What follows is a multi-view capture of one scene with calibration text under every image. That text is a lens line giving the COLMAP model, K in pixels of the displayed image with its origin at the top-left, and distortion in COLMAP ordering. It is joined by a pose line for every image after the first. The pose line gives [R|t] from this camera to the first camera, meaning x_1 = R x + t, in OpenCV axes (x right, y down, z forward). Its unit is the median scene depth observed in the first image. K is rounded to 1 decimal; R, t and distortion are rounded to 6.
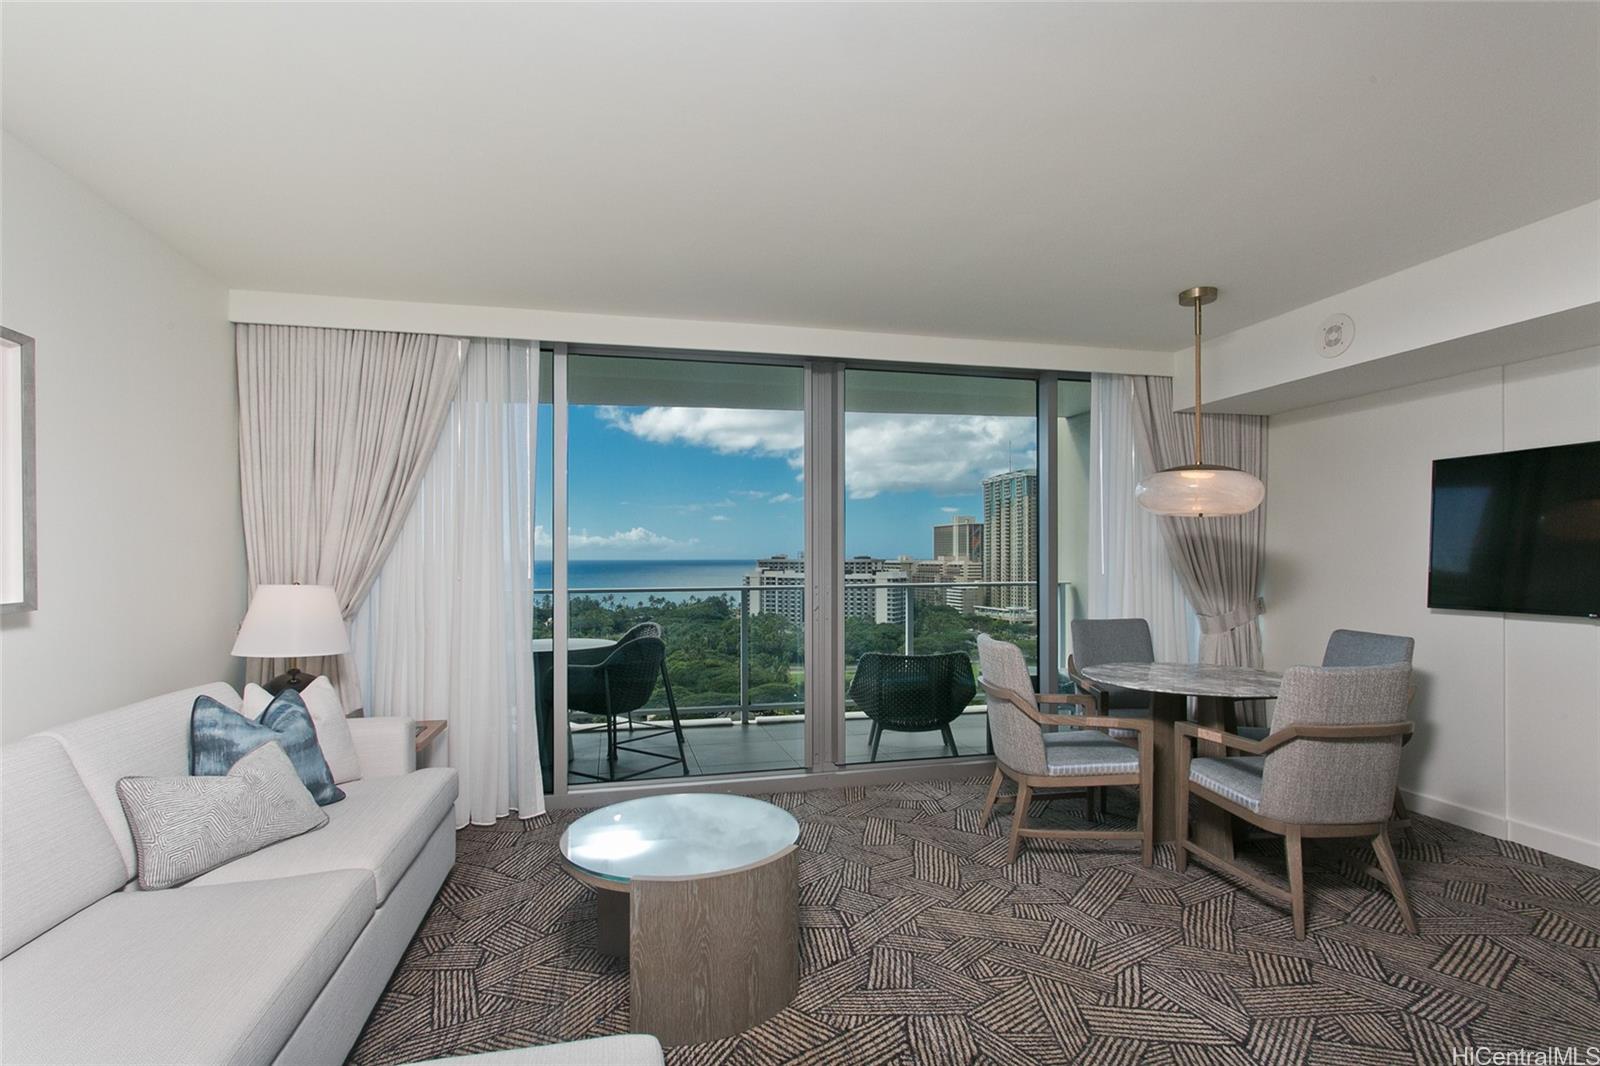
lens RADIAL K [[759.3, 0, 797.9], [0, 759.3, 575.5], [0, 0, 1]] dist [0.000914, 0.000192]
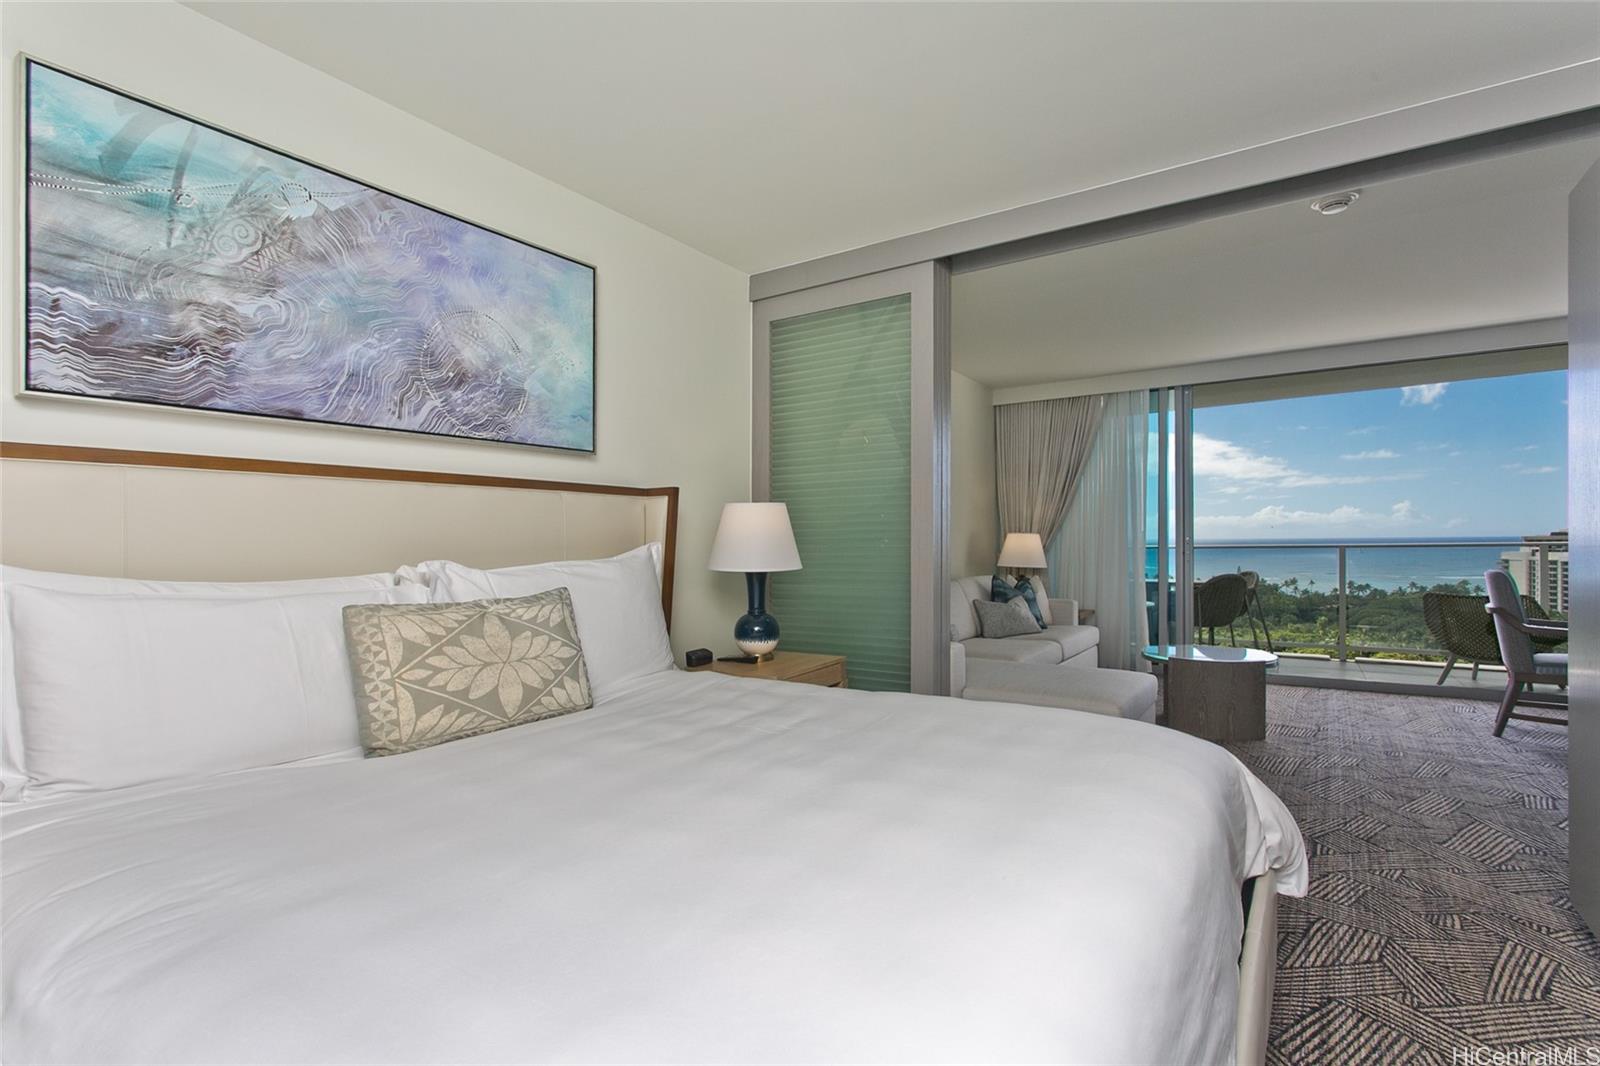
lens RADIAL K [[761.1, 0, 805.6], [0, 761.1, 531.0], [0, 0, 1]] dist [0.001417, 0.000608]
pose [[0.685922, -0.017897, -0.727455, 0.408125], [-0.006438, 0.999509, -0.030661, 0.069917], [0.727646, 0.025715, 0.685470, -0.793072]]
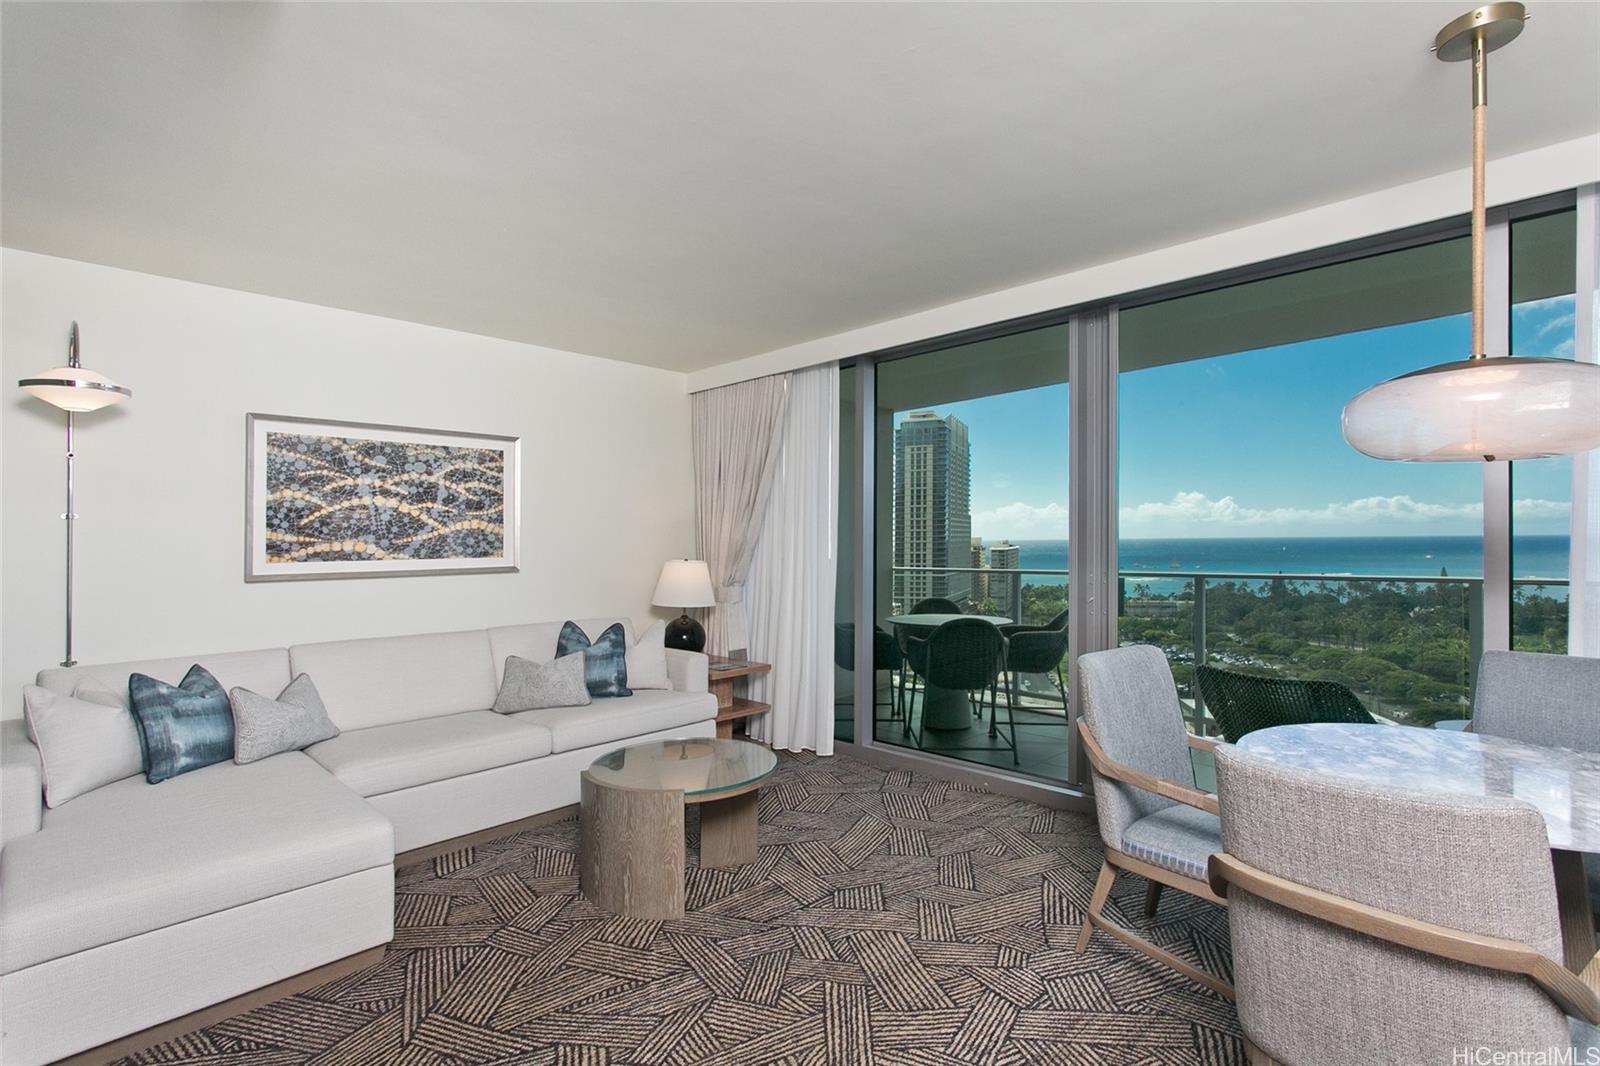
lens RADIAL K [[769.3, 0, 809.5], [0, 769.3, 561.6], [0, 0, 1]] dist [0.003122, 0.000626]
pose [[0.541298, 0.023389, -0.840506, 0.767495], [-0.013040, 0.999726, 0.019422, -0.019107], [0.840730, 0.000448, 0.541455, 0.361962]]
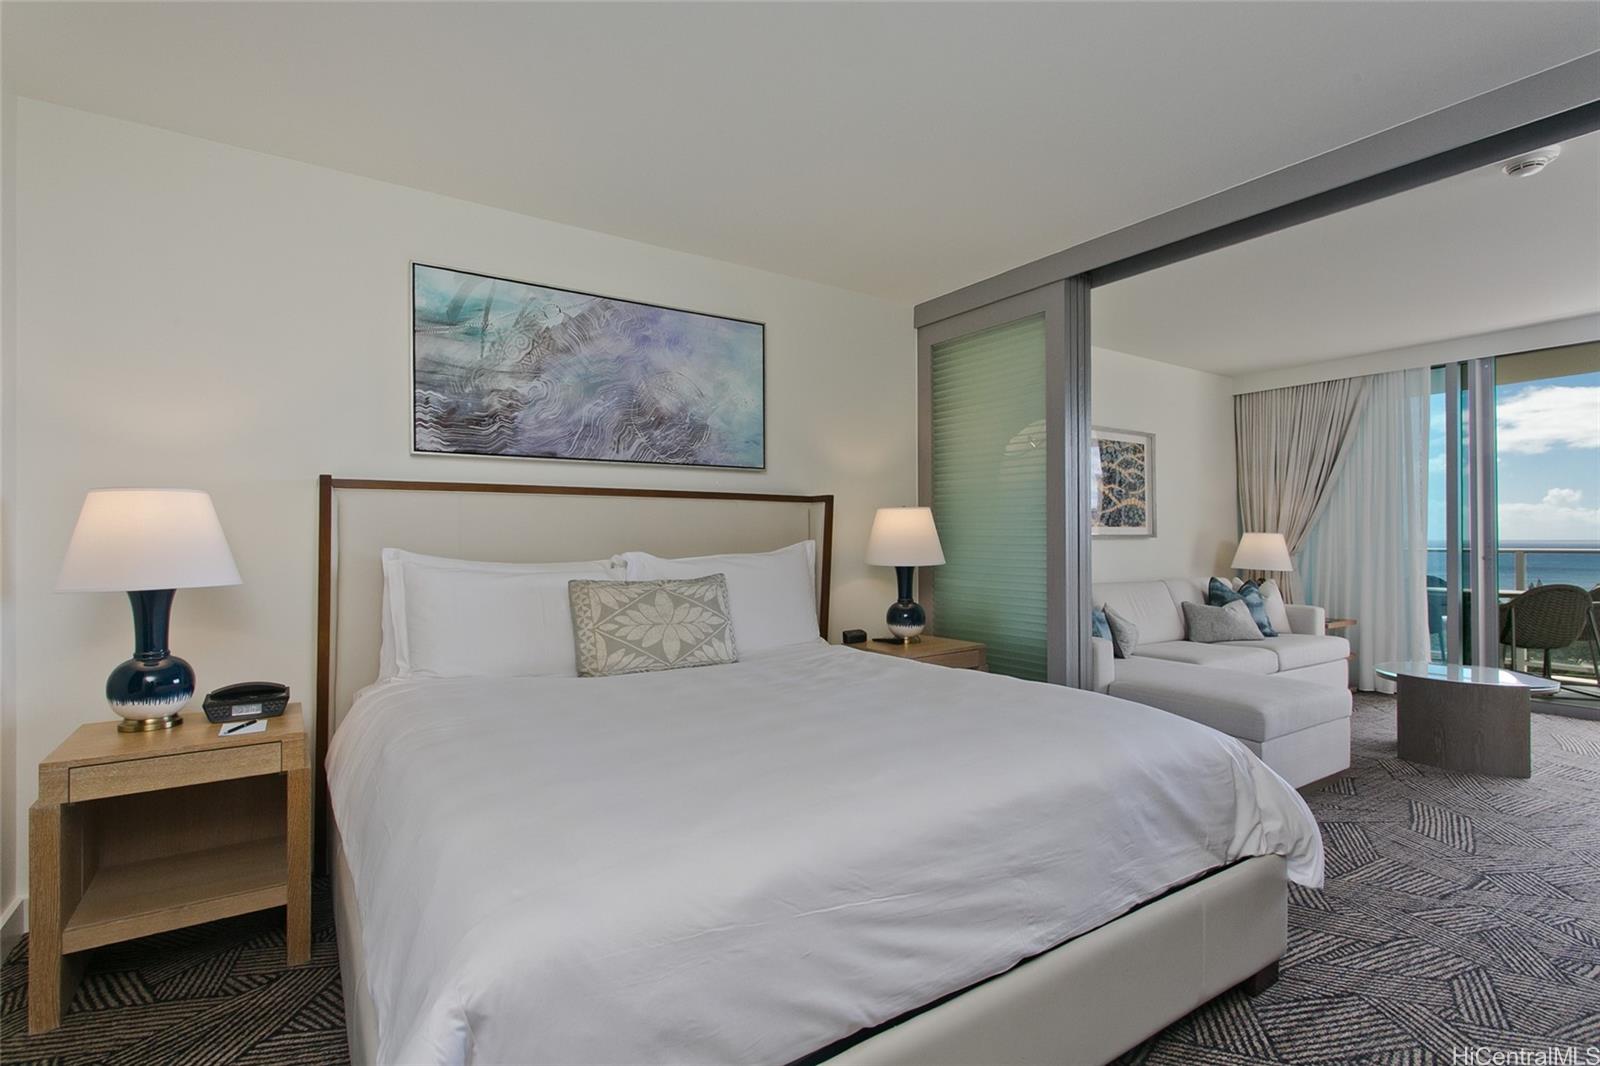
lens RADIAL K [[776.2, 0, 798.9], [0, 776.2, 535.2], [0, 0, 1]] dist [0.001524, 0.000520]
pose [[0.347164, -0.003309, -0.937798, 0.704422], [-0.021750, 0.999696, -0.011579, 0.062921], [0.937552, 0.024417, 0.346987, -0.712903]]
